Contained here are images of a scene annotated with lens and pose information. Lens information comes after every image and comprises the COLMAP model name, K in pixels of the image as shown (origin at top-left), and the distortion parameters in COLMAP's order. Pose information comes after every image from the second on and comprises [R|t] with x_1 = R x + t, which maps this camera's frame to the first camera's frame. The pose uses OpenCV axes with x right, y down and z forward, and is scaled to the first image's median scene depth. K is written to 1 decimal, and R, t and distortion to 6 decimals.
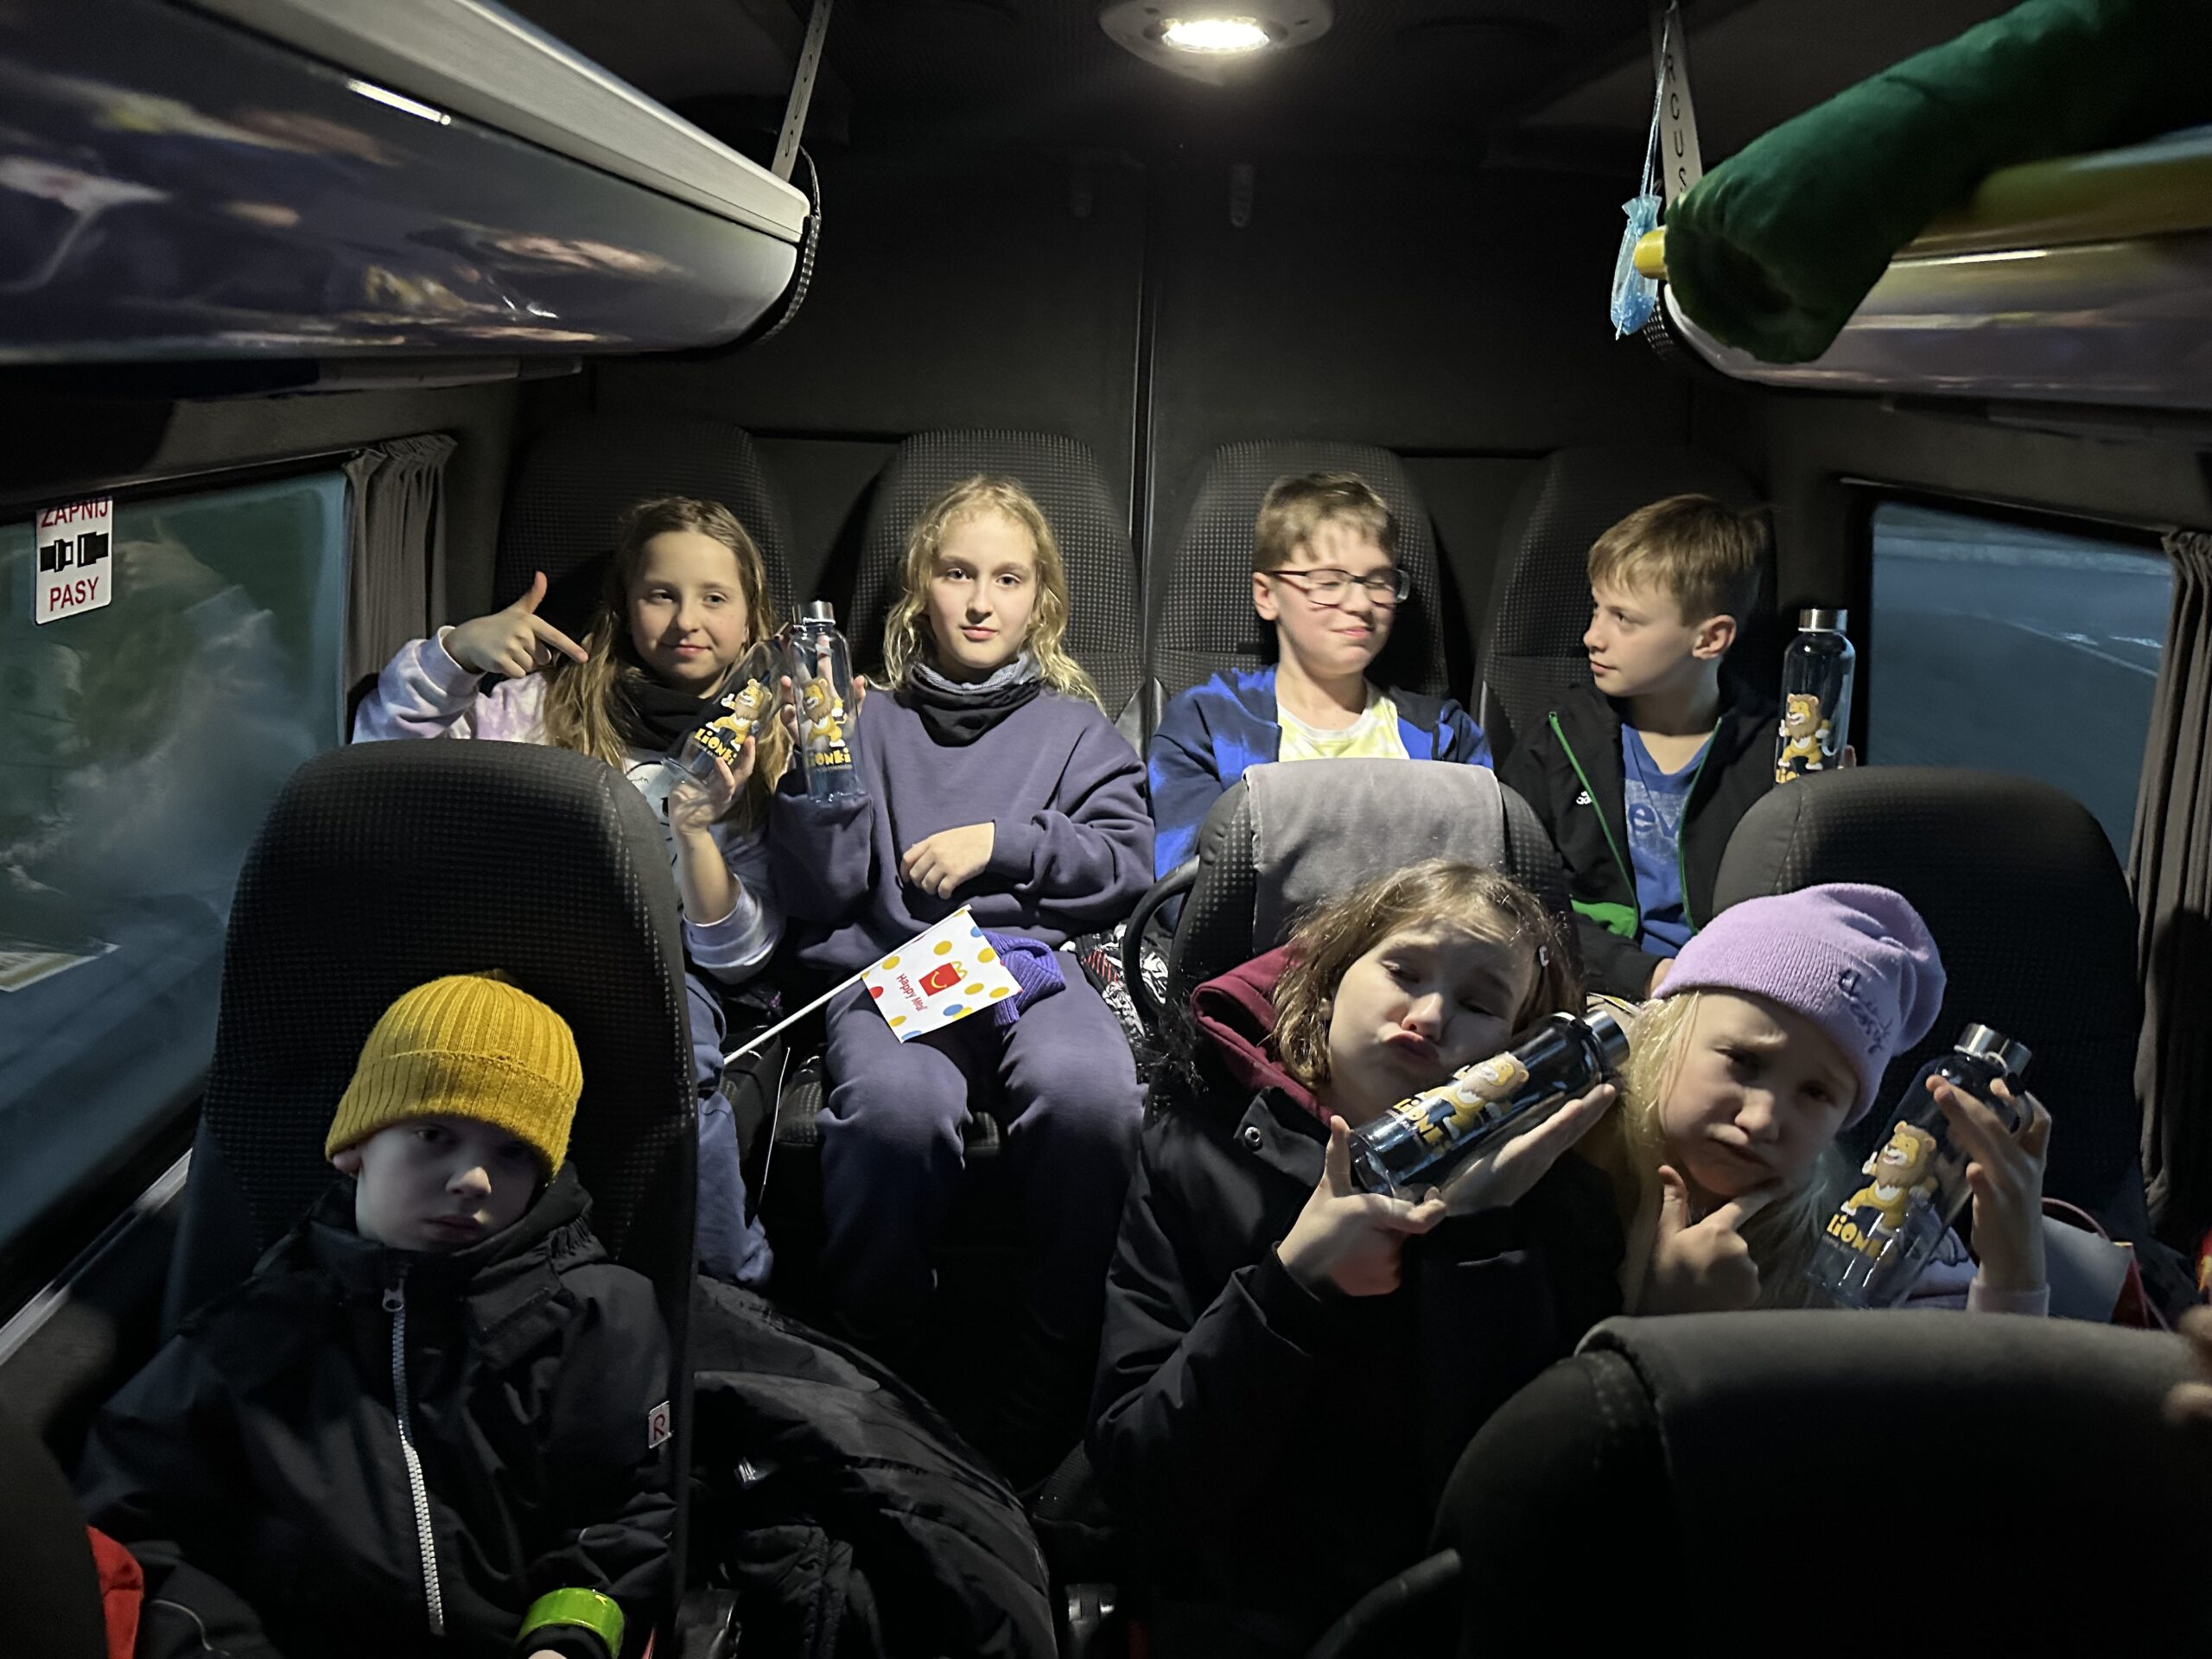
lens RADIAL K [[1544.4, 0, 1104.6], [0, 1544.4, 846.7], [0, 0, 1]] dist [-0.002461, -0.005199]
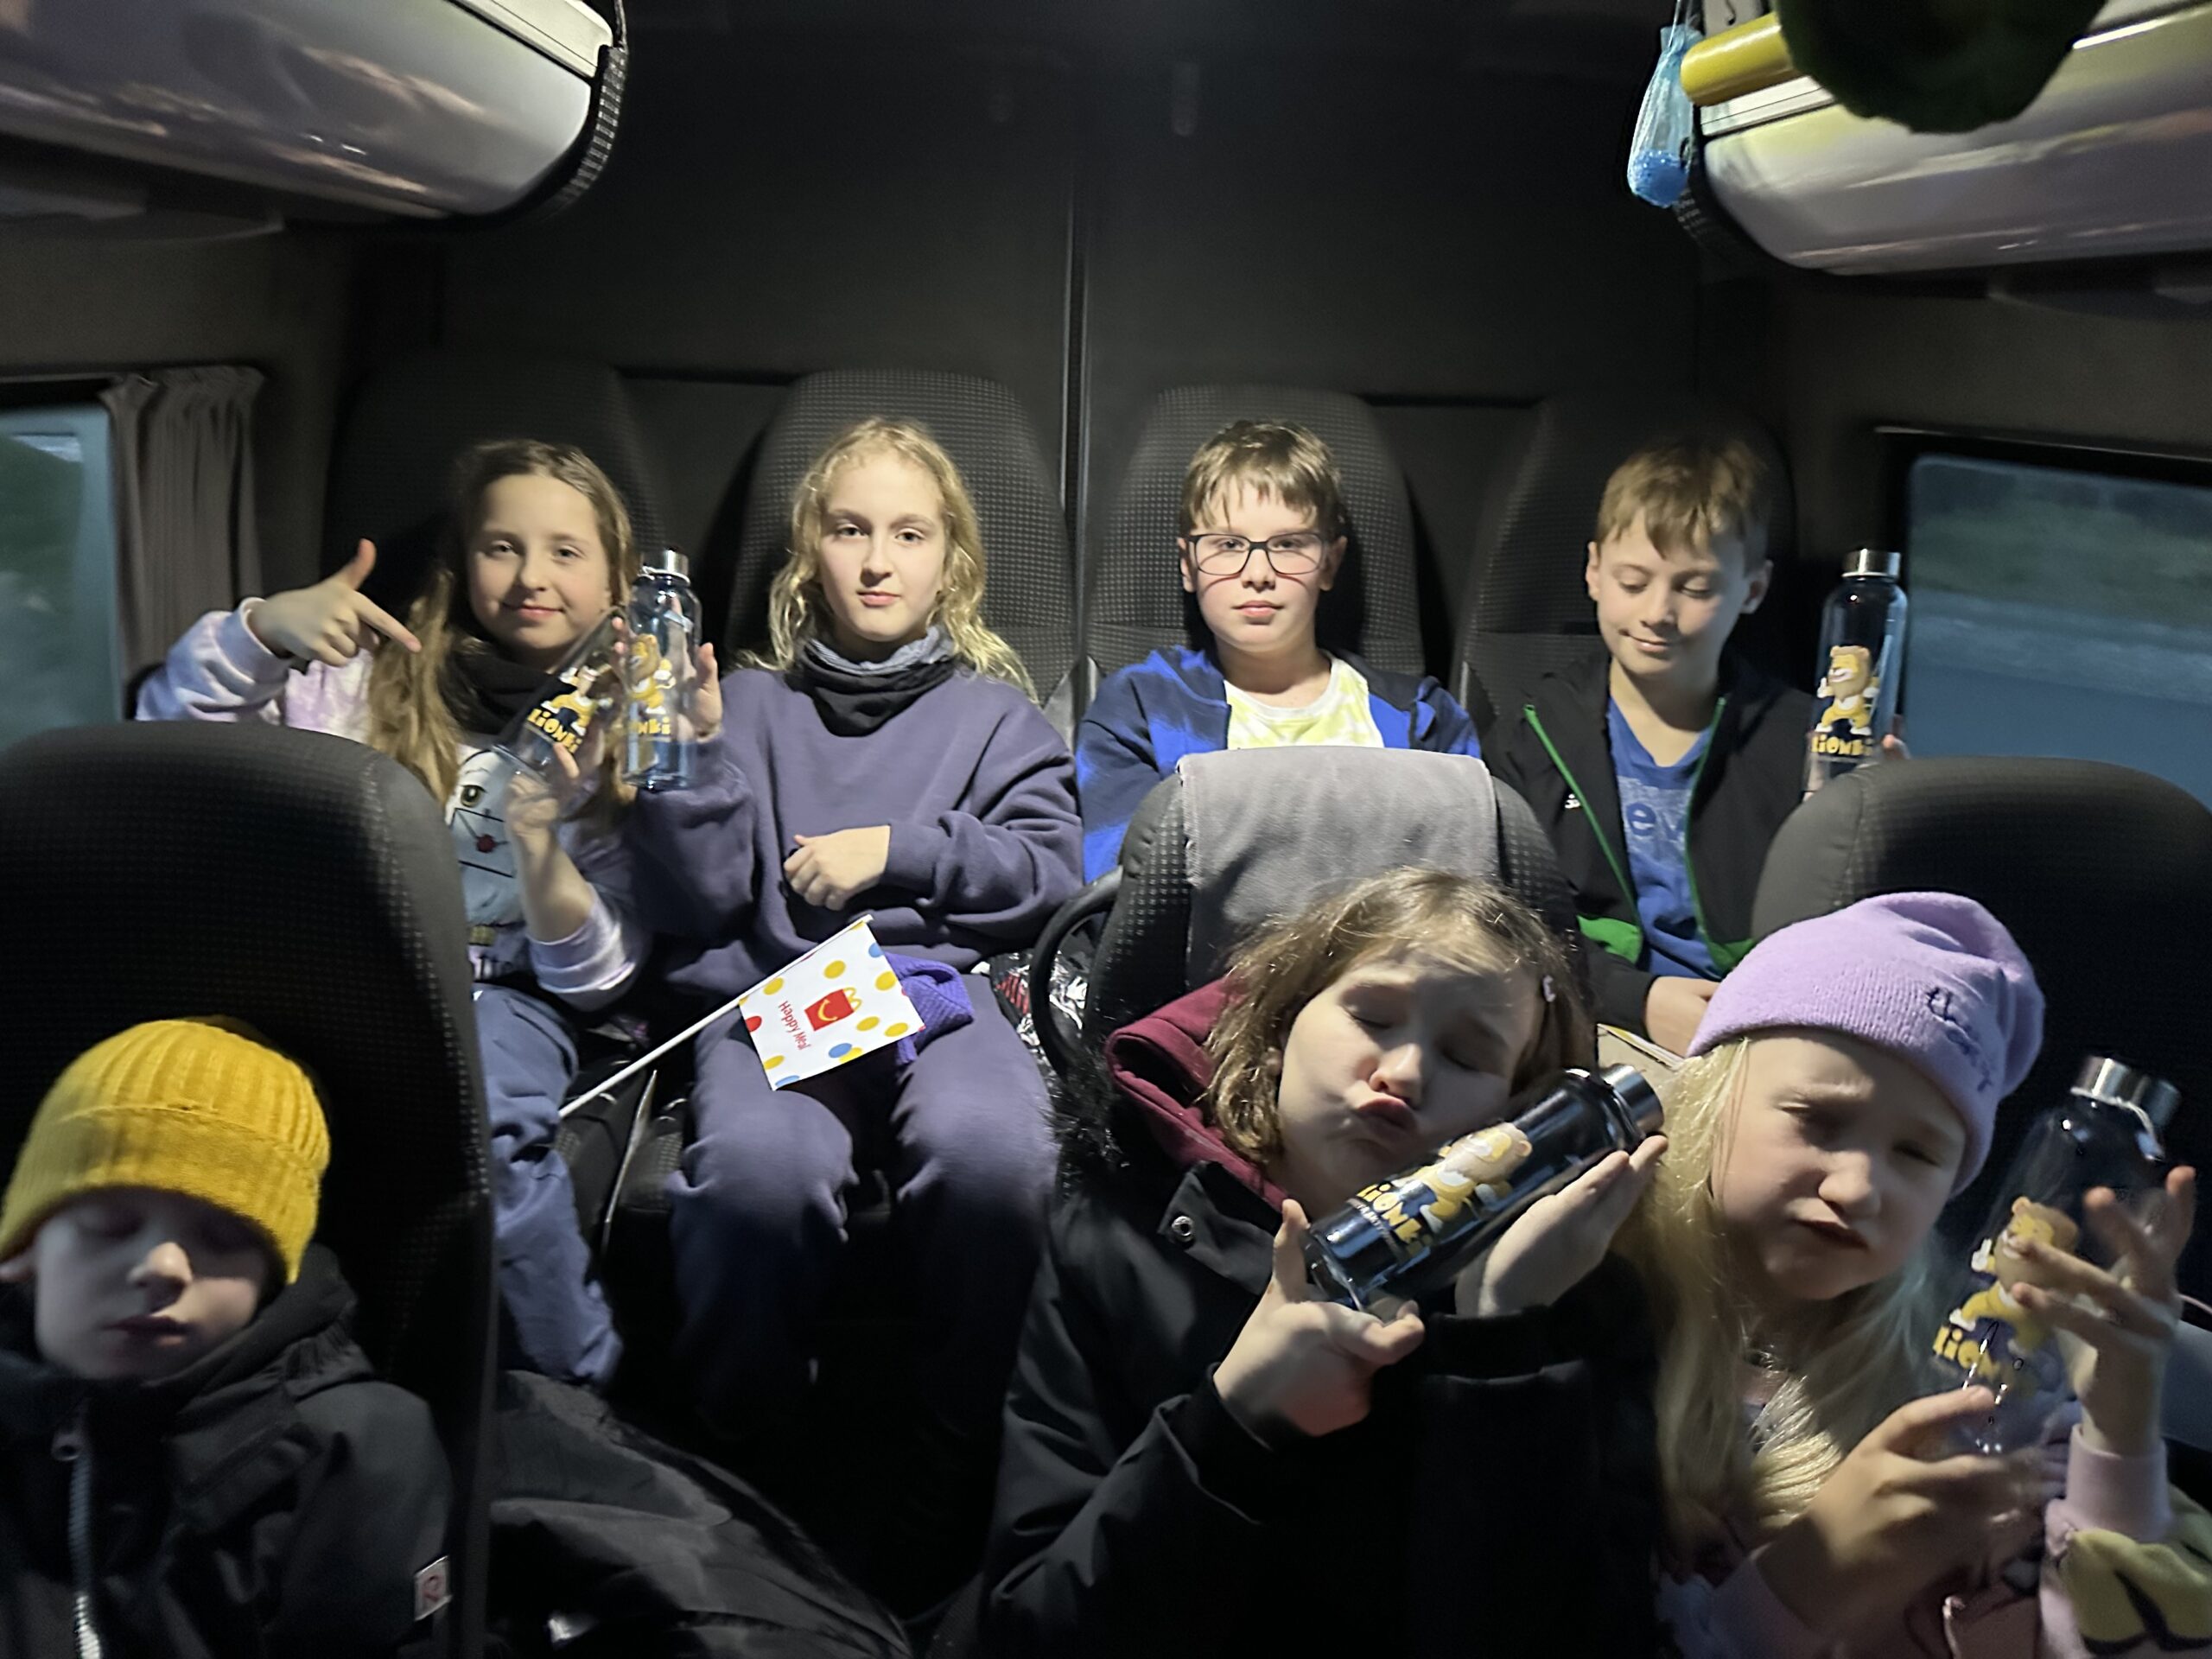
lens RADIAL K [[1544.4, 0, 1105.4], [0, 1544.4, 814.7], [0, 0, 1]] dist [-0.002461, -0.005199]
pose [[0.999835, 0.001239, 0.018145, 0.034150], [-0.000920, 0.999845, -0.017577, -0.006194], [-0.018164, 0.017558, 0.999681, 0.171029]]
